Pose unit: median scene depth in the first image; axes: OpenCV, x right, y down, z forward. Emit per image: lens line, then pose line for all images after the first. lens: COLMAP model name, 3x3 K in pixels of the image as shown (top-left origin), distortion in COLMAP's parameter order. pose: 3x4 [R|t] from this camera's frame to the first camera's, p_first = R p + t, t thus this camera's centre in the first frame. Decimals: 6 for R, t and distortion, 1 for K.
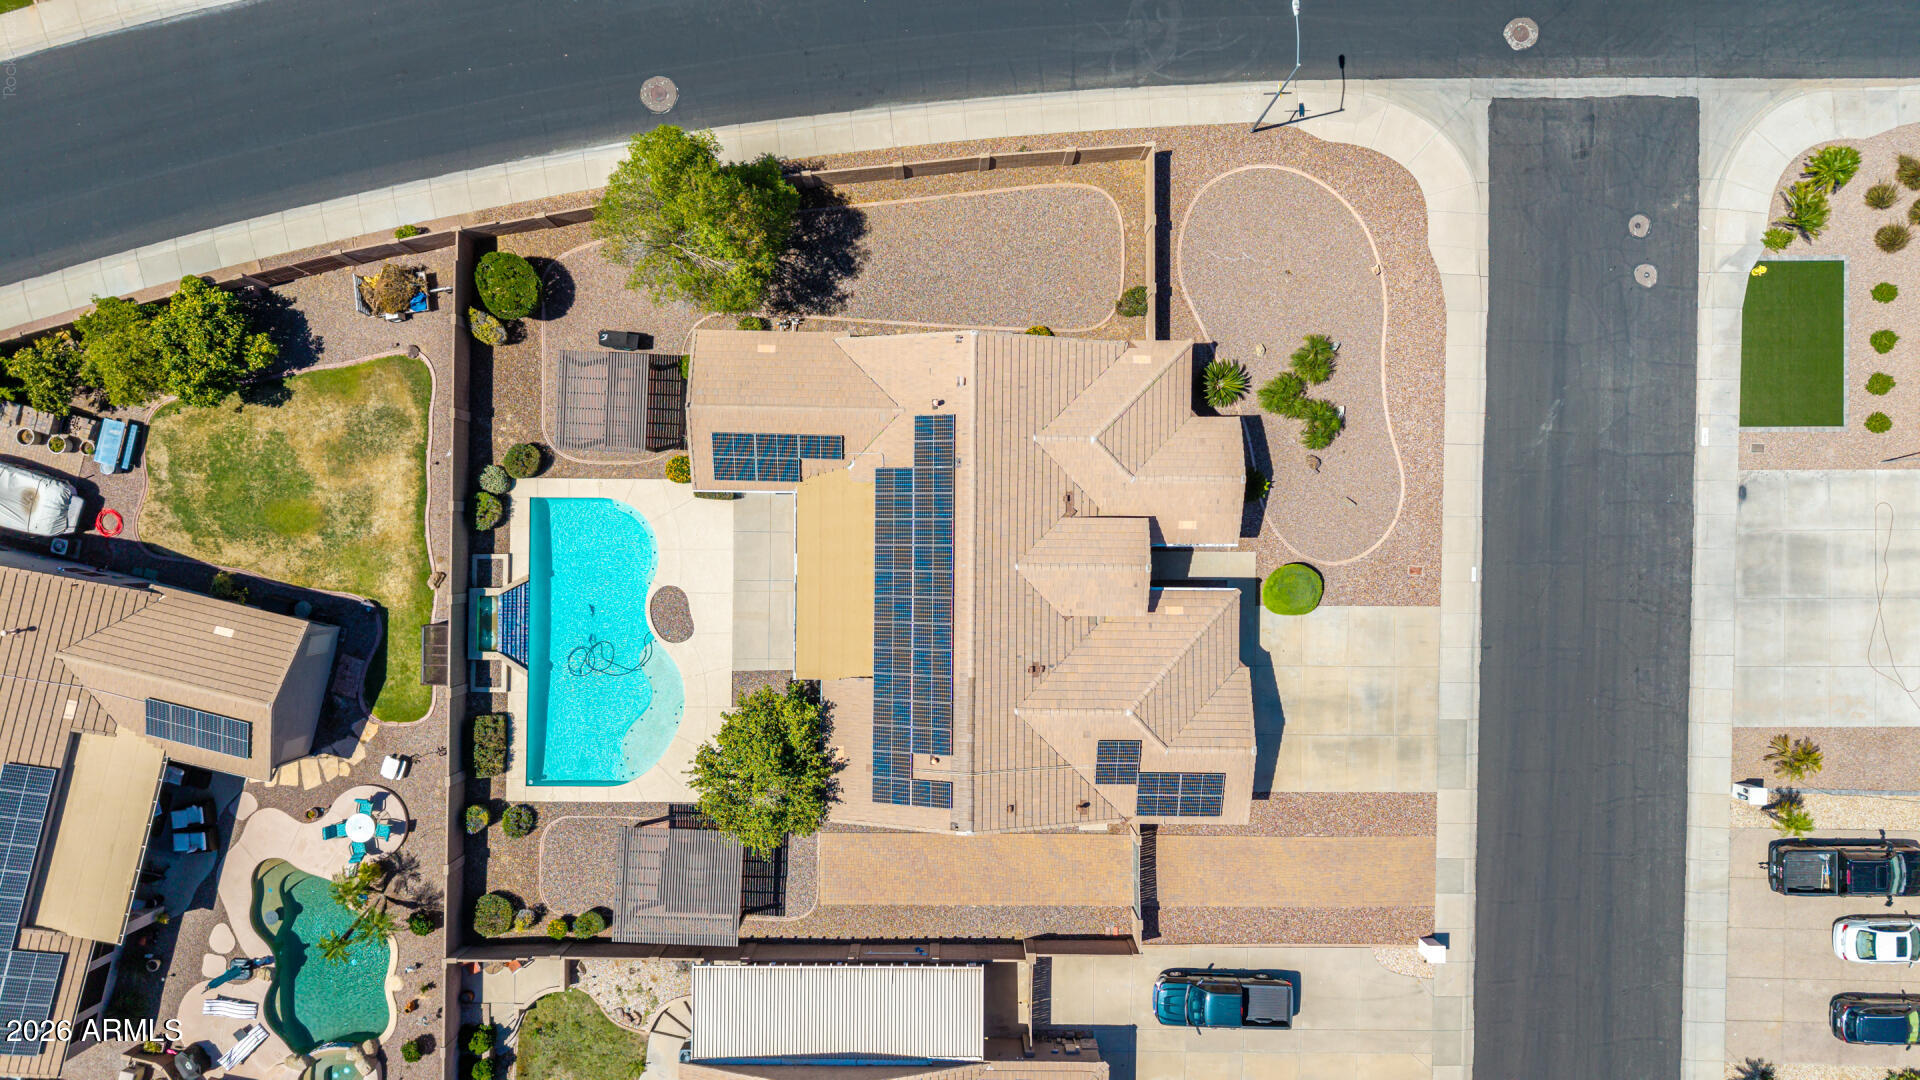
lens RADIAL K [[1279.4, 0, 960.0], [0, 1279.4, 540.0], [0, 0, 1]] dist [0.045799, -0.057802]
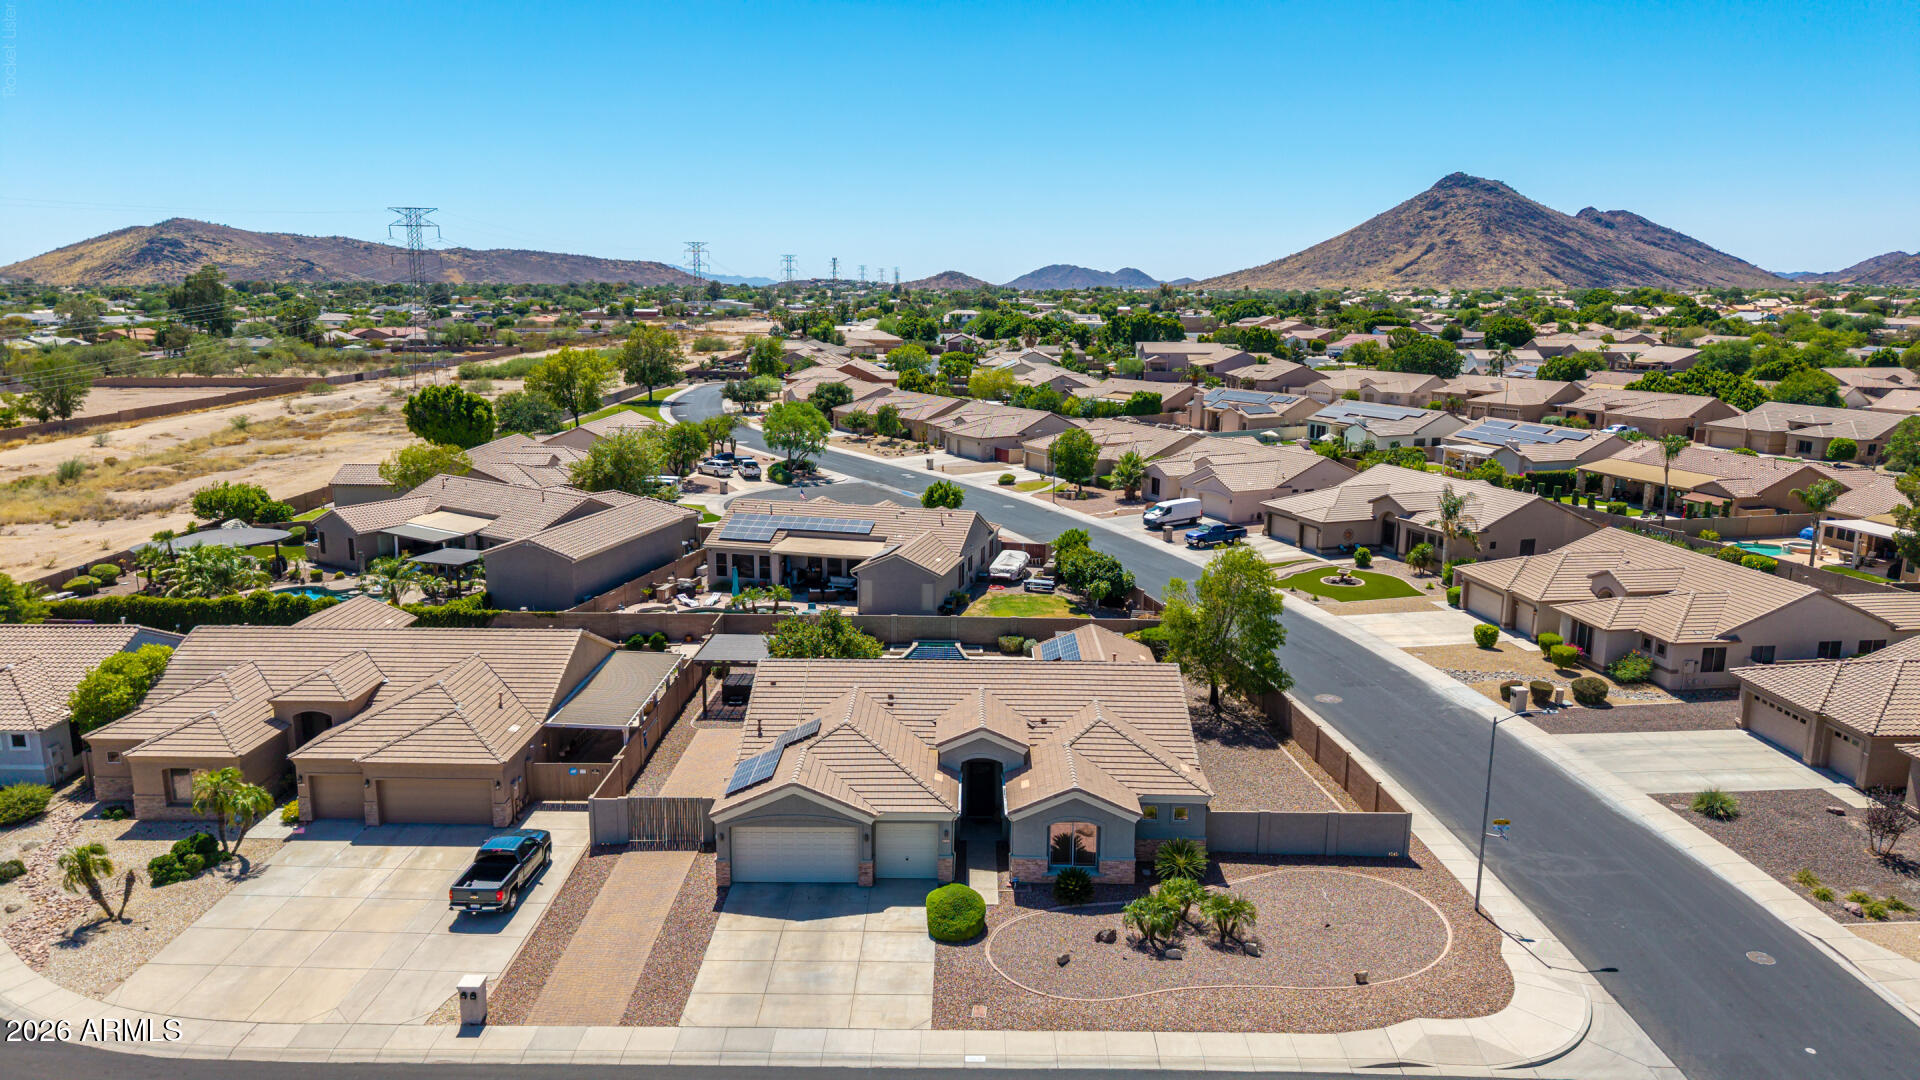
lens RADIAL K [[1279.4, 0, 960.0], [0, 1279.4, 540.0], [0, 0, 1]] dist [0.045799, -0.057802]
pose [[0.000654, 0.200368, -0.979721, 1.037628], [-0.999971, -0.007291, -0.002159, 0.039433], [-0.007576, 0.979694, 0.200357, 0.579272]]
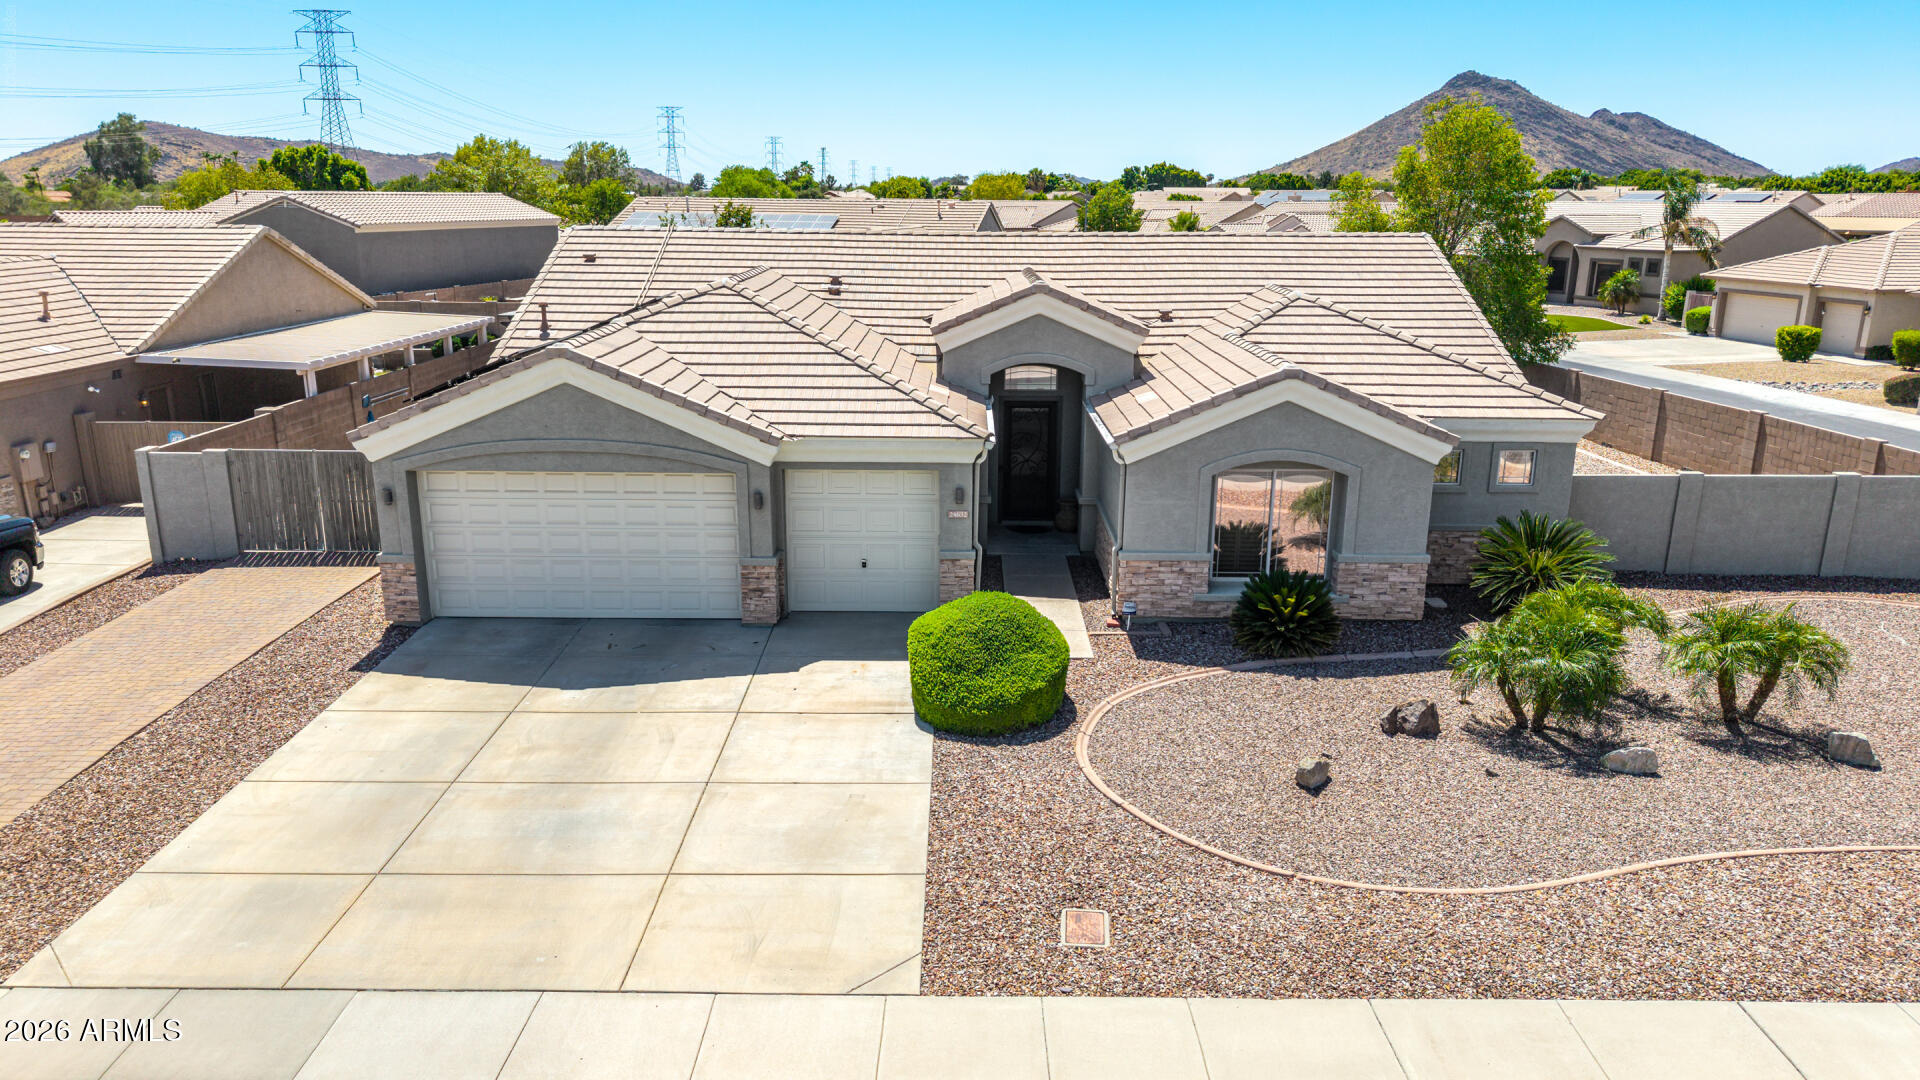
lens RADIAL K [[1279.4, 0, 960.0], [0, 1279.4, 540.0], [0, 0, 1]] dist [0.045799, -0.057802]
pose [[0.004703, 0.260780, -0.965387, 0.549084], [-0.999968, -0.005022, -0.006228, 0.047577], [-0.006473, 0.965385, 0.260749, 0.879762]]
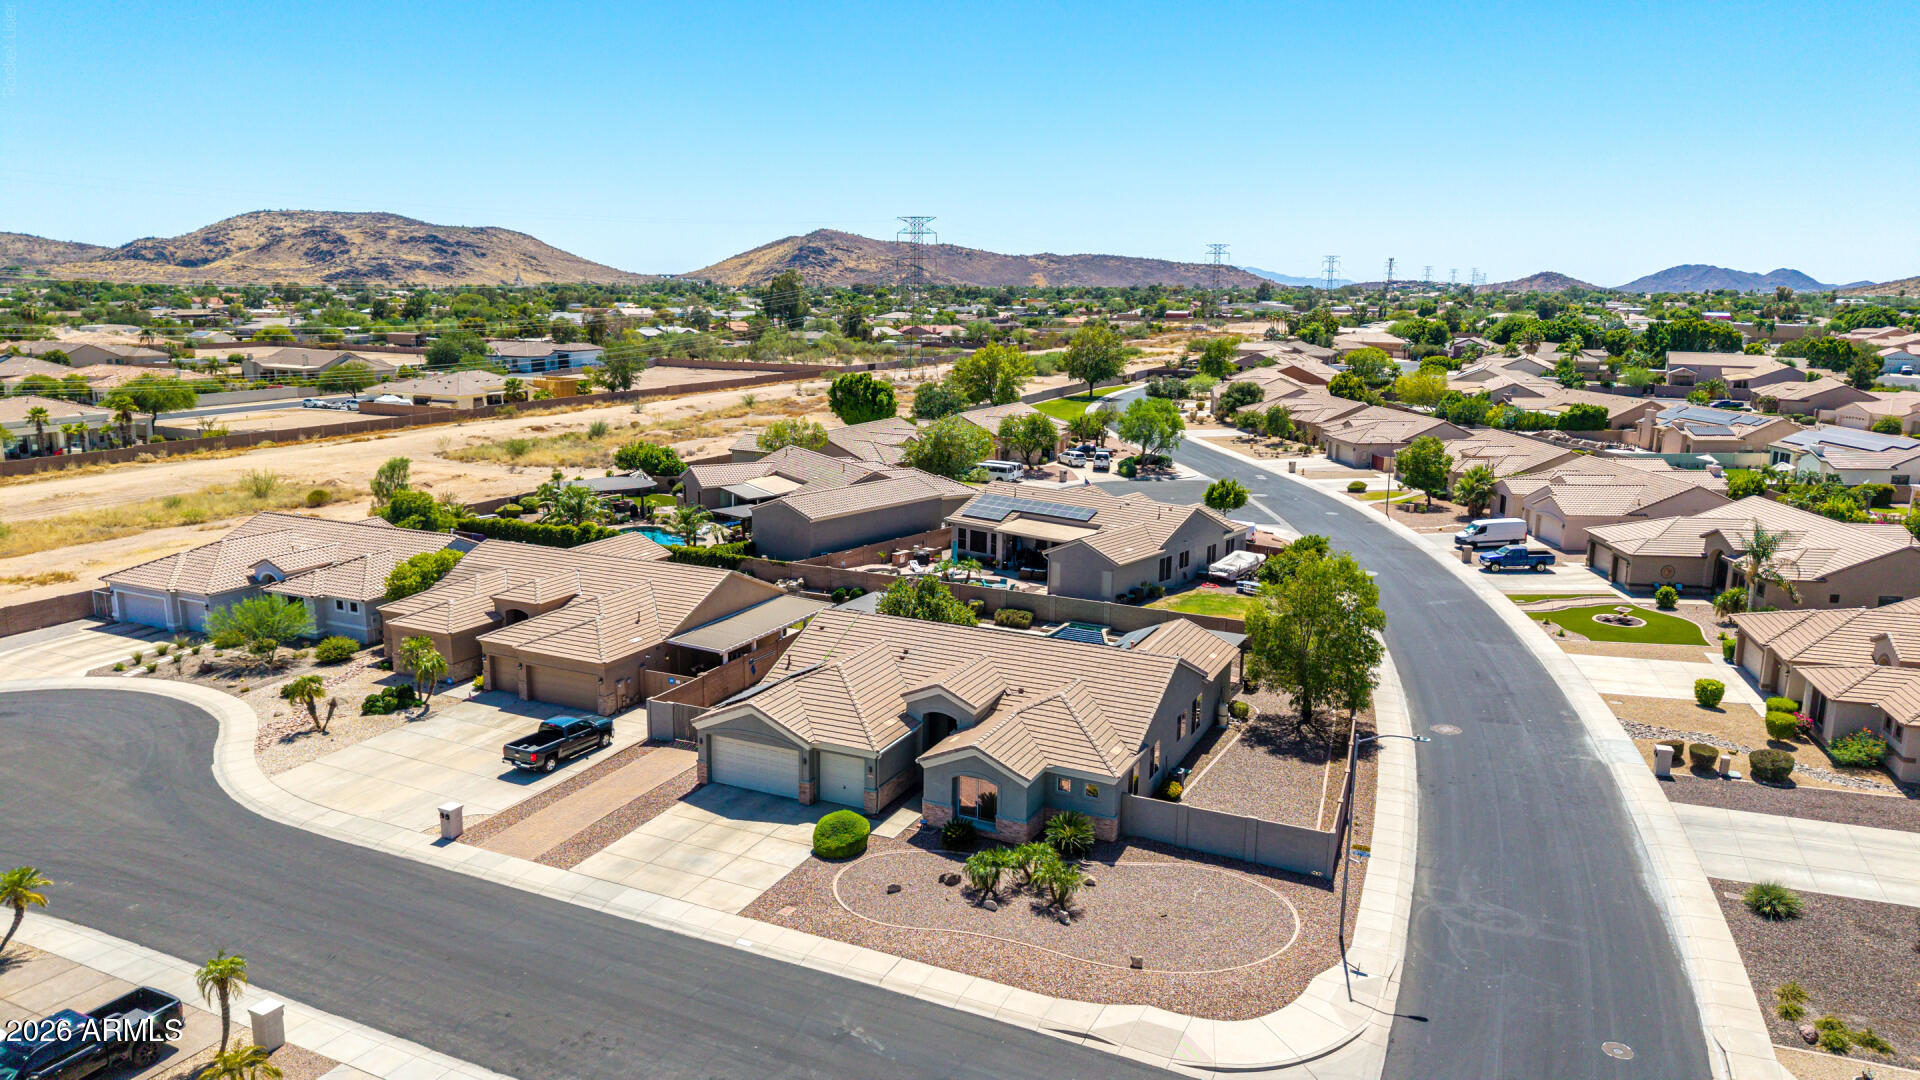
lens RADIAL K [[1279.4, 0, 960.0], [0, 1279.4, 540.0], [0, 0, 1]] dist [0.045799, -0.057802]
pose [[-0.422468, 0.179064, -0.888514, 1.027054], [-0.906322, -0.094321, 0.411927, -0.413343], [-0.010045, 0.979306, 0.202137, 0.581545]]
